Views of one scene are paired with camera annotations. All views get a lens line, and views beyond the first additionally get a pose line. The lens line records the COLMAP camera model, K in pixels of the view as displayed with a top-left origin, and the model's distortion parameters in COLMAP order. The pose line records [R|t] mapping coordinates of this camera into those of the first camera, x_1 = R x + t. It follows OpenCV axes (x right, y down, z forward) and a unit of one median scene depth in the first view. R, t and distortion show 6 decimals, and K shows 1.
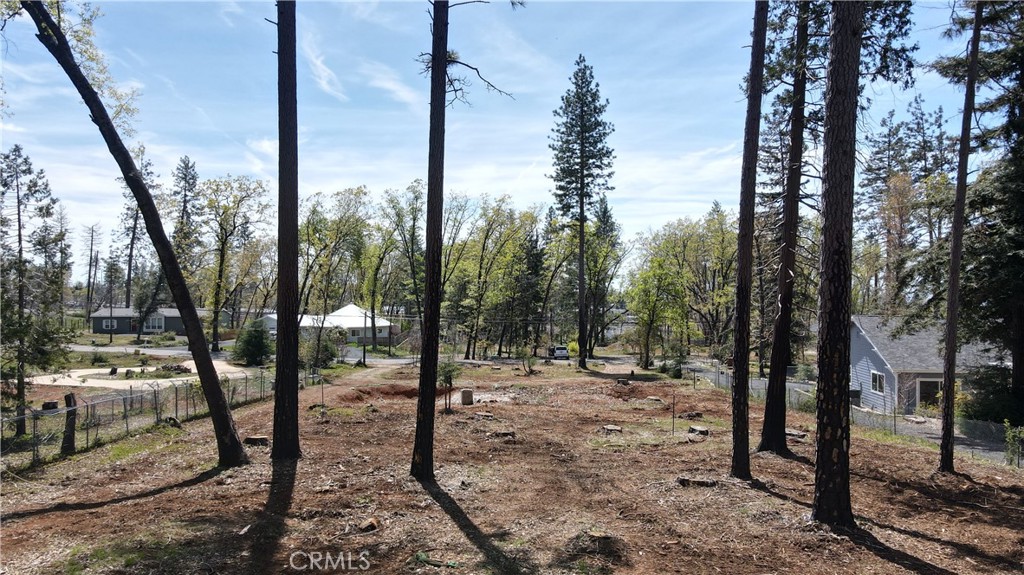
lens RADIAL K [[752.6, 0, 507.2], [0, 752.6, 275.2], [0, 0, 1]] dist [0.016653, 0.001957]
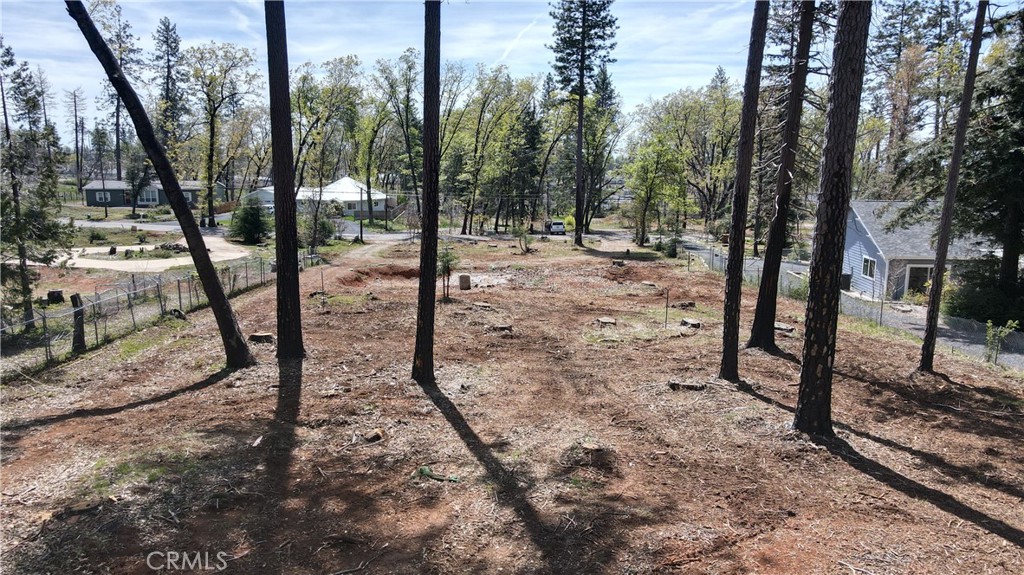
lens RADIAL K [[754.7, 0, 508.1], [0, 754.7, 277.8], [0, 0, 1]] dist [0.011249, 0.010518]
pose [[0.999982, 0.000530, 0.006011, -0.000555], [-0.001601, 0.983728, 0.179657, -0.015125], [-0.005818, -0.179663, 0.983711, -0.000551]]
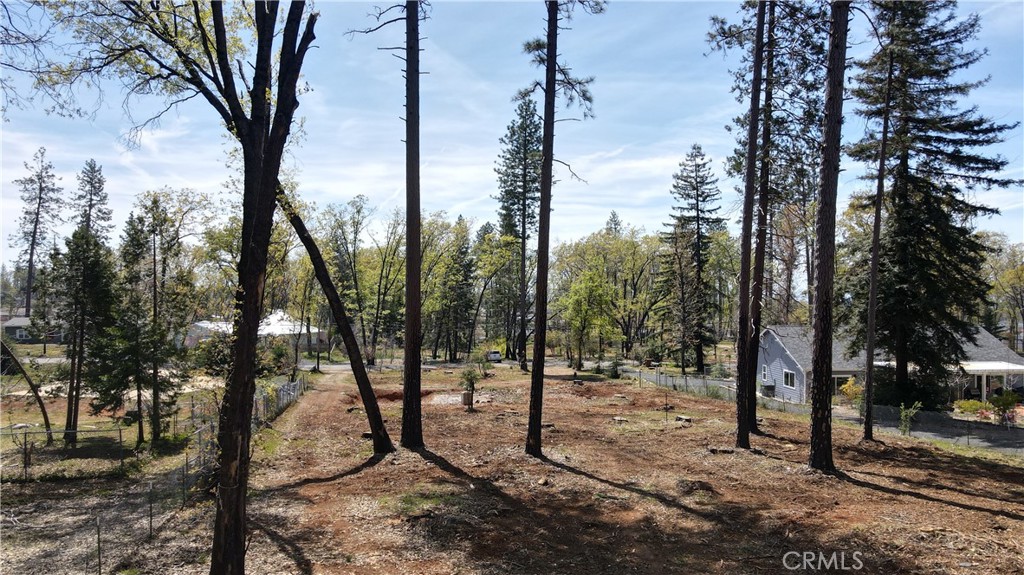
lens RADIAL K [[755.6, 0, 506.2], [0, 755.6, 283.9], [0, 0, 1]] dist [-0.002997, 0.039422]
pose [[0.988001, -0.000263, 0.154448, -0.098471], [-0.001477, 0.999937, 0.011153, -0.017442], [-0.154441, -0.011247, 0.987938, -0.099469]]
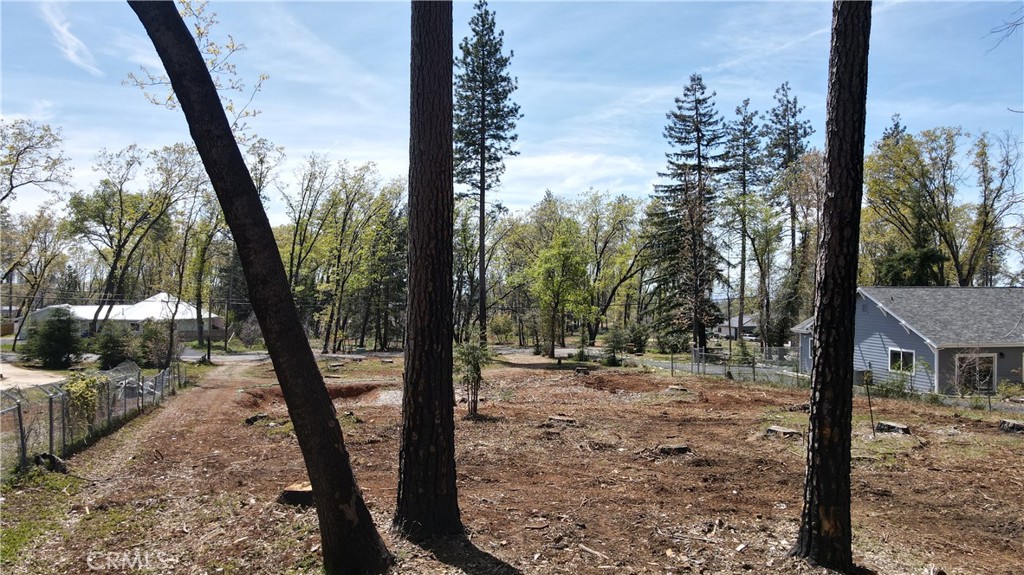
lens RADIAL K [[750.3, 0, 506.1], [0, 750.3, 293.2], [0, 0, 1]] dist [-0.002650, 0.041681]
pose [[0.962209, -0.002784, 0.272298, -0.109837], [-0.004930, 0.999606, 0.027642, 0.023330], [-0.272268, -0.027940, 0.961816, 0.159783]]
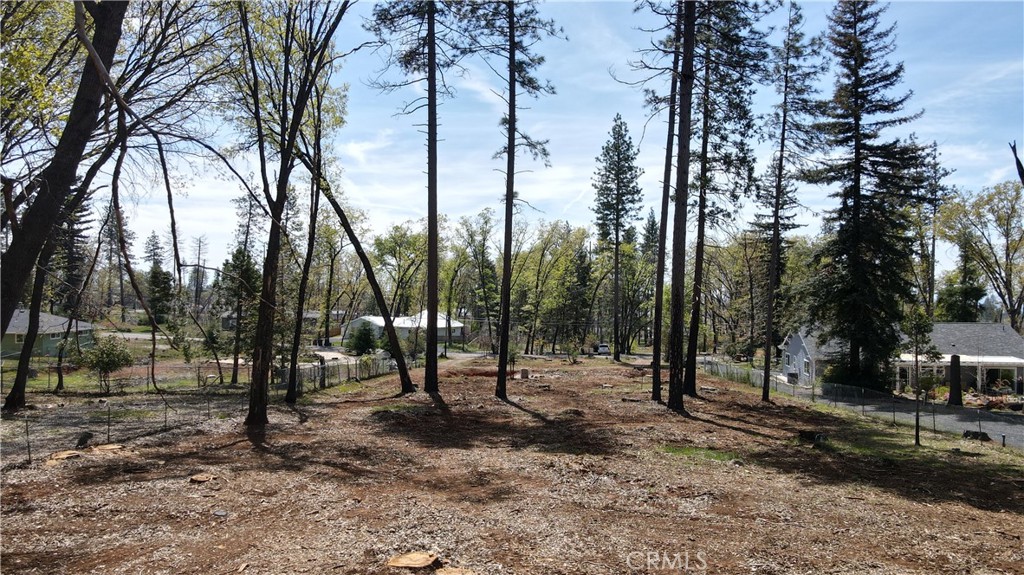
lens RADIAL K [[755.6, 0, 506.2], [0, 755.6, 283.9], [0, 0, 1]] dist [-0.002997, 0.039422]
pose [[0.996511, 0.002722, -0.083419, 0.019899], [-0.001972, 0.999957, 0.009071, -0.017262], [0.083440, -0.008875, 0.996473, -0.282566]]
